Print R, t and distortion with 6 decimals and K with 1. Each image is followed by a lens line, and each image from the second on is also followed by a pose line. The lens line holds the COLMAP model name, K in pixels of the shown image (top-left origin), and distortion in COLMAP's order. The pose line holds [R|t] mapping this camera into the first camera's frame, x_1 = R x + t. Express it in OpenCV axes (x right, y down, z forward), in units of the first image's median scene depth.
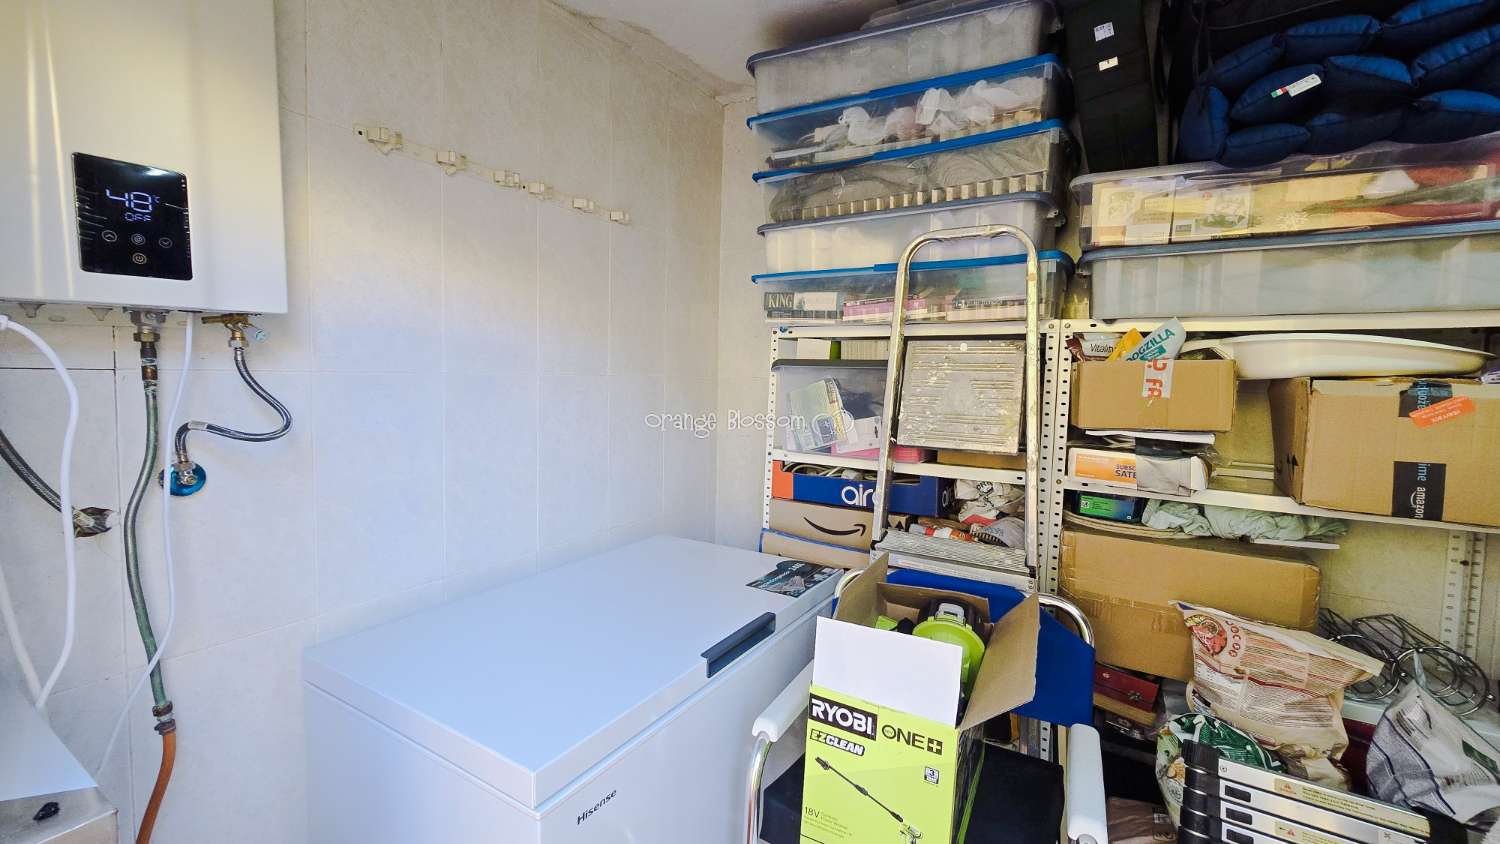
lens RADIAL K [[611.7, 0, 755.4], [0, 611.7, 409.4], [0, 0, 1]] dist [-0.001658, -0.001180]
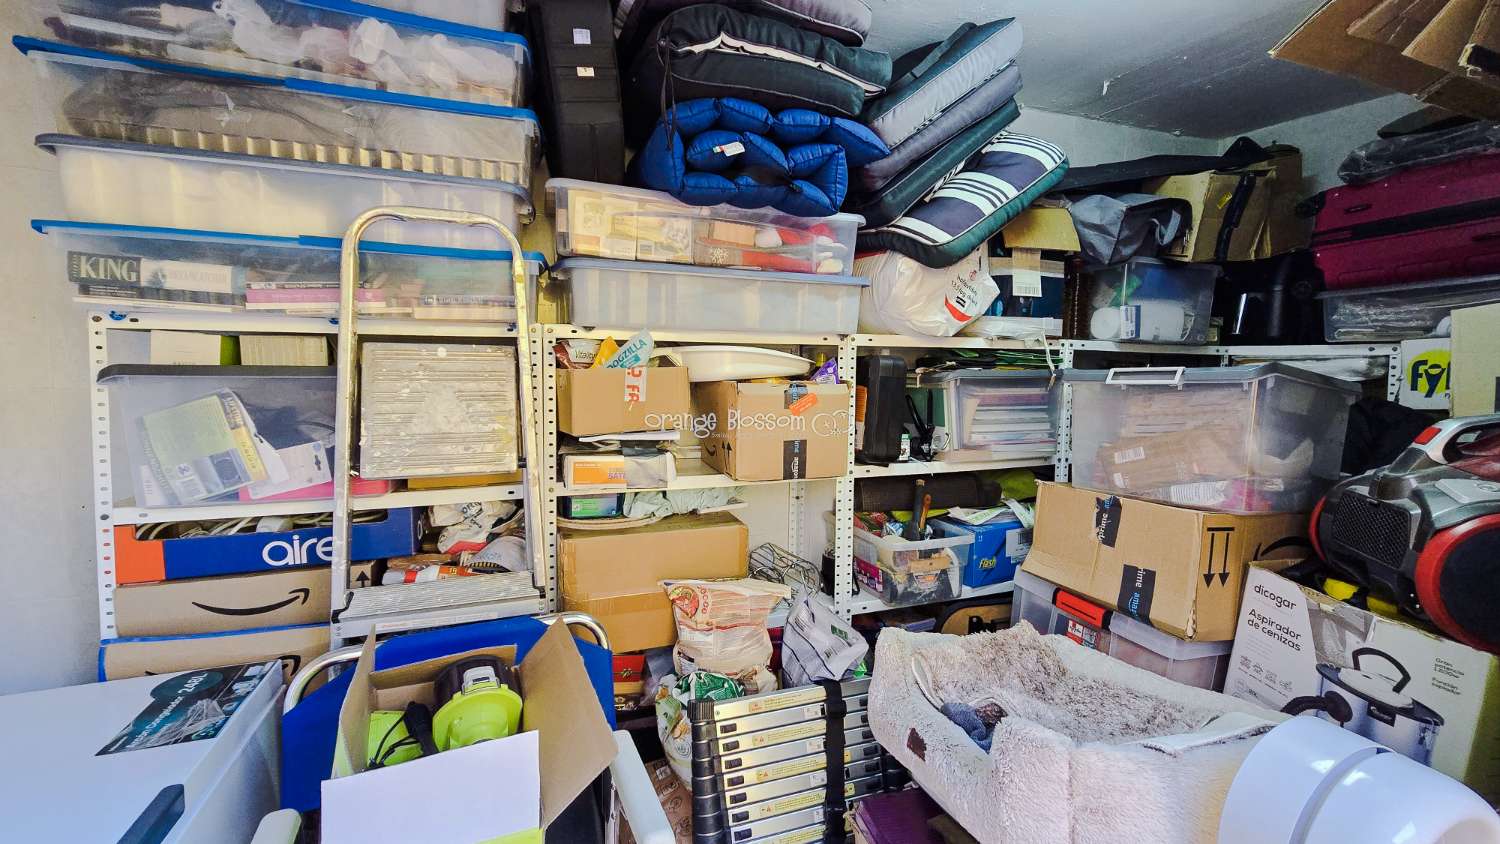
lens RADIAL K [[611.7, 0, 755.4], [0, 611.7, 409.4], [0, 0, 1]] dist [-0.001658, -0.001180]
pose [[0.612680, -0.074039, 0.786855, -0.065336], [0.046051, 0.997255, 0.057979, -0.053526], [-0.788988, 0.000713, 0.614408, 0.145247]]
